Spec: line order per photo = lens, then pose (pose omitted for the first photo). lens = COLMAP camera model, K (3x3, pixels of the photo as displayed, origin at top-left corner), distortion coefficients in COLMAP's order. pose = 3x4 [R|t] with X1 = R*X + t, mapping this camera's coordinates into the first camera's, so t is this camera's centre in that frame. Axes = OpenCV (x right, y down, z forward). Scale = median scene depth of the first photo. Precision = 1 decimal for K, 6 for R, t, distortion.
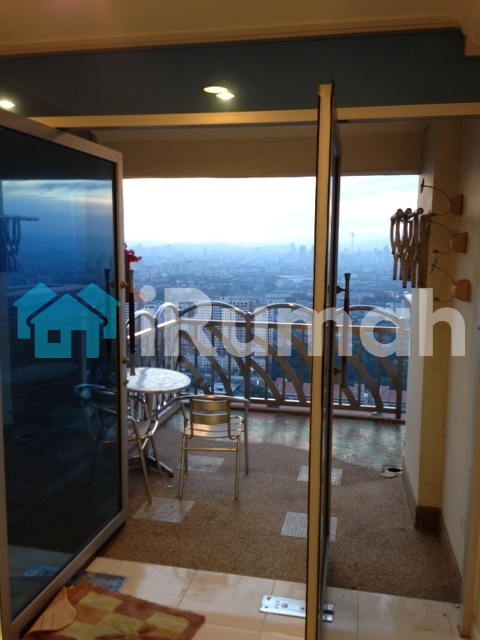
lens RADIAL K [[598.5, 0, 240.6], [0, 598.5, 316.5], [0, 0, 1]] dist [-0.005514, 0.000000]
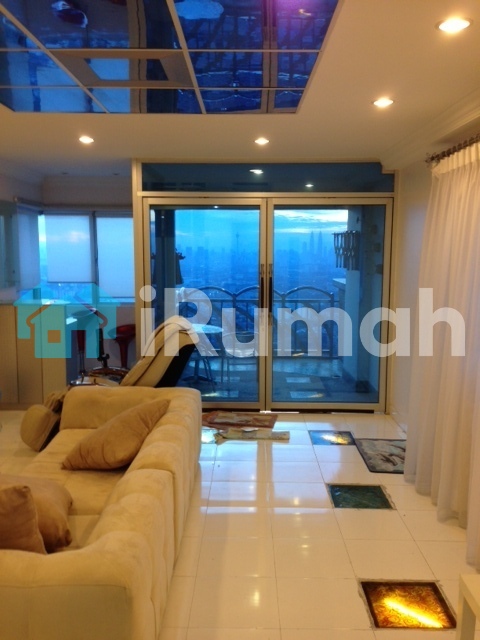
lens RADIAL K [[598.5, 0, 239.8], [0, 598.5, 320.5], [0, 0, 1]] dist [-0.005514, 0.000000]
pose [[0.982331, -0.024211, 0.185581, -0.364622], [0.023393, 0.999705, 0.006595, 0.076304], [-0.185686, -0.002137, 0.982607, -0.712814]]
